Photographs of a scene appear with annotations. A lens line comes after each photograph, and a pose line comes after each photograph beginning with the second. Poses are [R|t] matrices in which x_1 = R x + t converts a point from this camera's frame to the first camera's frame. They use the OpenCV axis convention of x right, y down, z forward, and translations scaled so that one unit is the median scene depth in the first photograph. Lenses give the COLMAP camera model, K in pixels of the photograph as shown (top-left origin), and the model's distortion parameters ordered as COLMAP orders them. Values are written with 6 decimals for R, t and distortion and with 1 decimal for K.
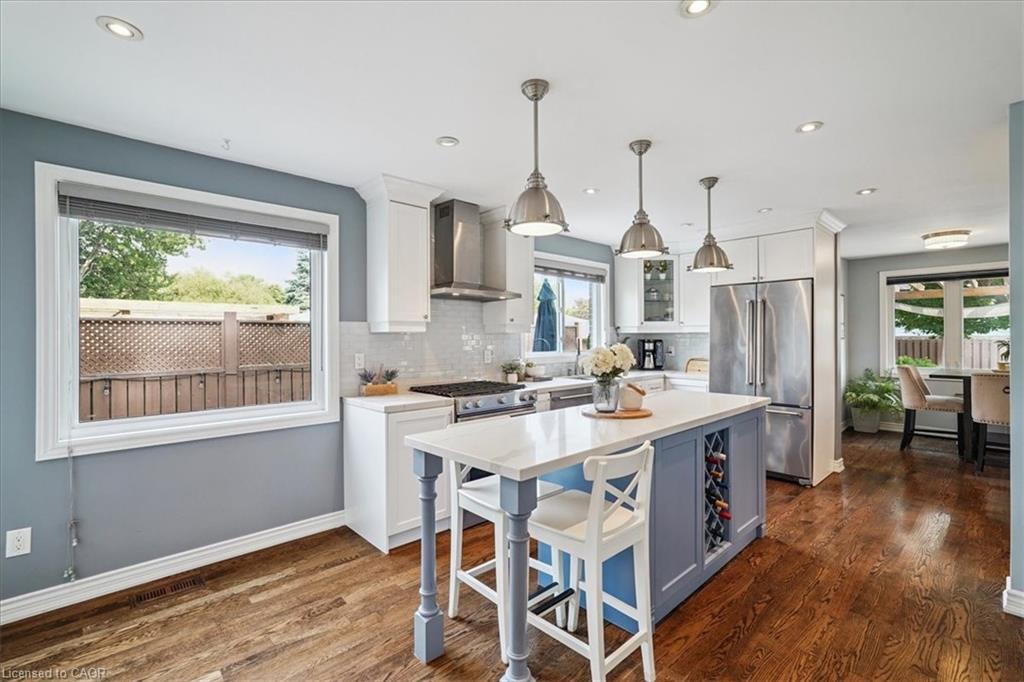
lens RADIAL K [[452.5, 0, 509.3], [0, 452.5, 339.8], [0, 0, 1]] dist [-0.023615, 0.009900]
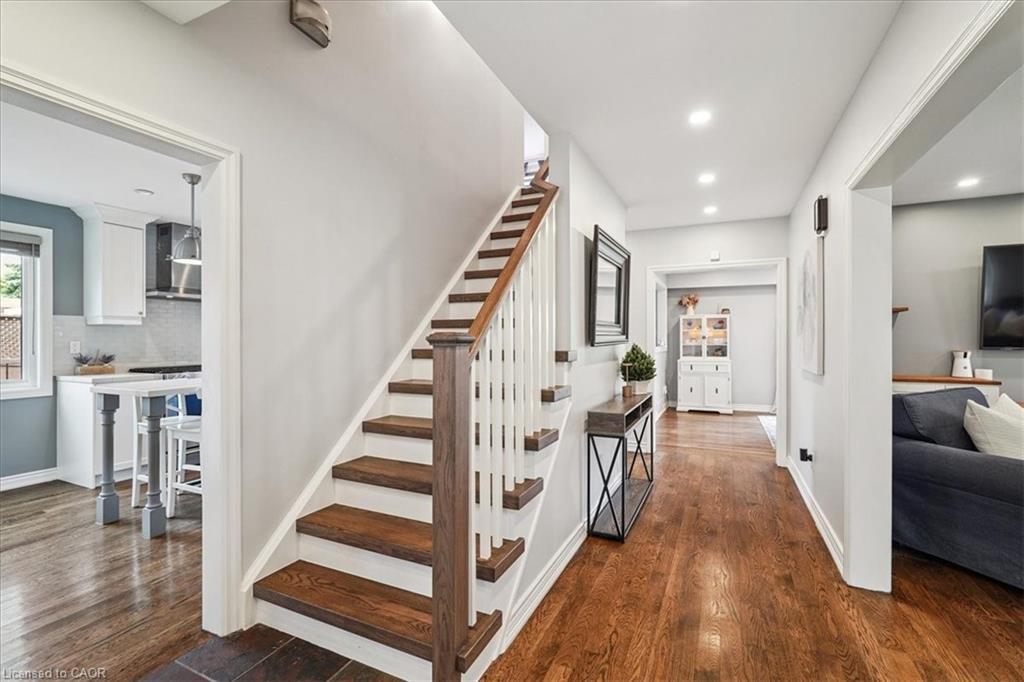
lens RADIAL K [[452.5, 0, 509.3], [0, 452.5, 339.8], [0, 0, 1]] dist [-0.023615, 0.009900]
pose [[0.927509, 0.004341, 0.373775, 0.327202], [-0.002200, 0.999979, -0.006153, 0.032501], [-0.373794, 0.004885, 0.927499, -0.604395]]
